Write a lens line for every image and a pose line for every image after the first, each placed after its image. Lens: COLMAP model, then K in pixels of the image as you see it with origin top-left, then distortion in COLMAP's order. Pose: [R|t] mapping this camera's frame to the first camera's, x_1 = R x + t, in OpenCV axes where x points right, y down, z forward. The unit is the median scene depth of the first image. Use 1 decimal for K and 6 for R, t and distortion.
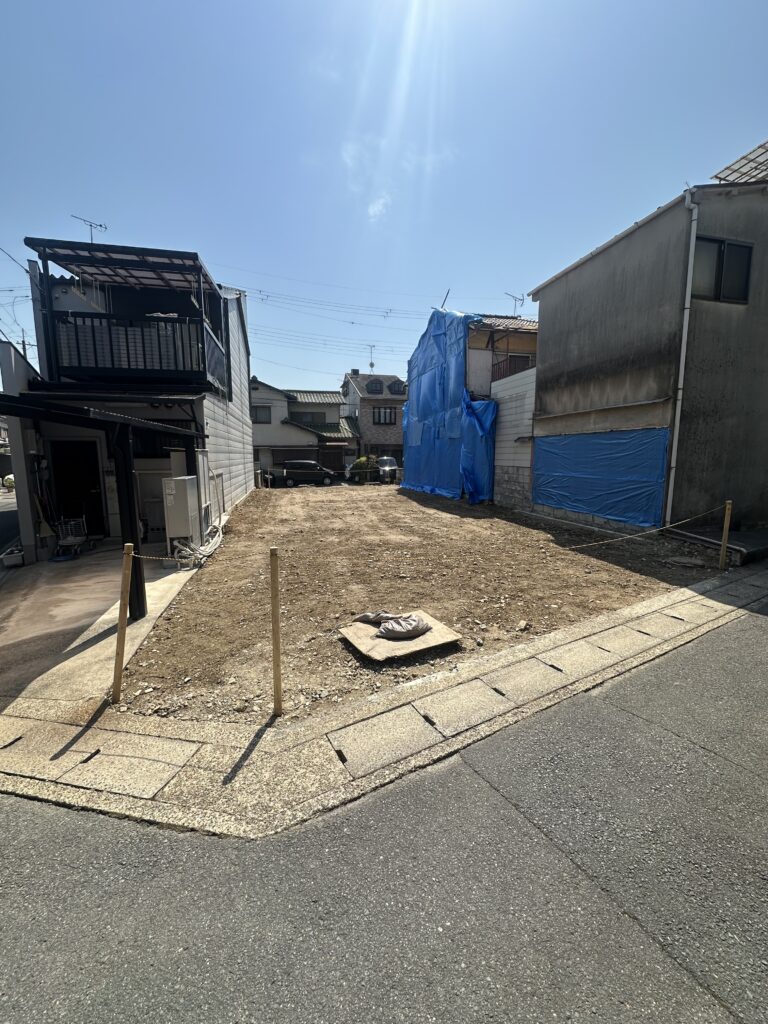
lens RADIAL K [[409.0, 0, 383.4], [0, 409.0, 510.4], [0, 0, 1]] dist [-0.001680, -0.000013]
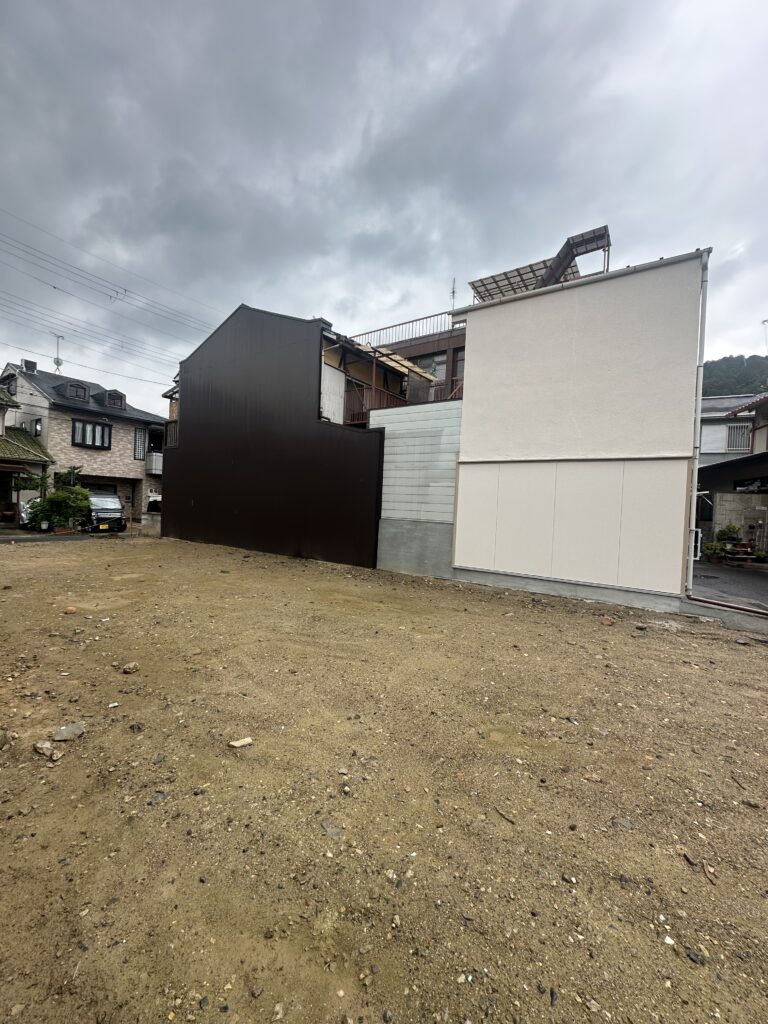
lens RADIAL K [[409.0, 0, 383.8], [0, 409.0, 514.3], [0, 0, 1]] dist [-0.001680, -0.000013]
pose [[0.742477, 0.027781, 0.669295, -0.105768], [0.039050, 0.995646, -0.084647, -0.022171], [-0.668732, 0.088984, 0.738159, 0.192303]]
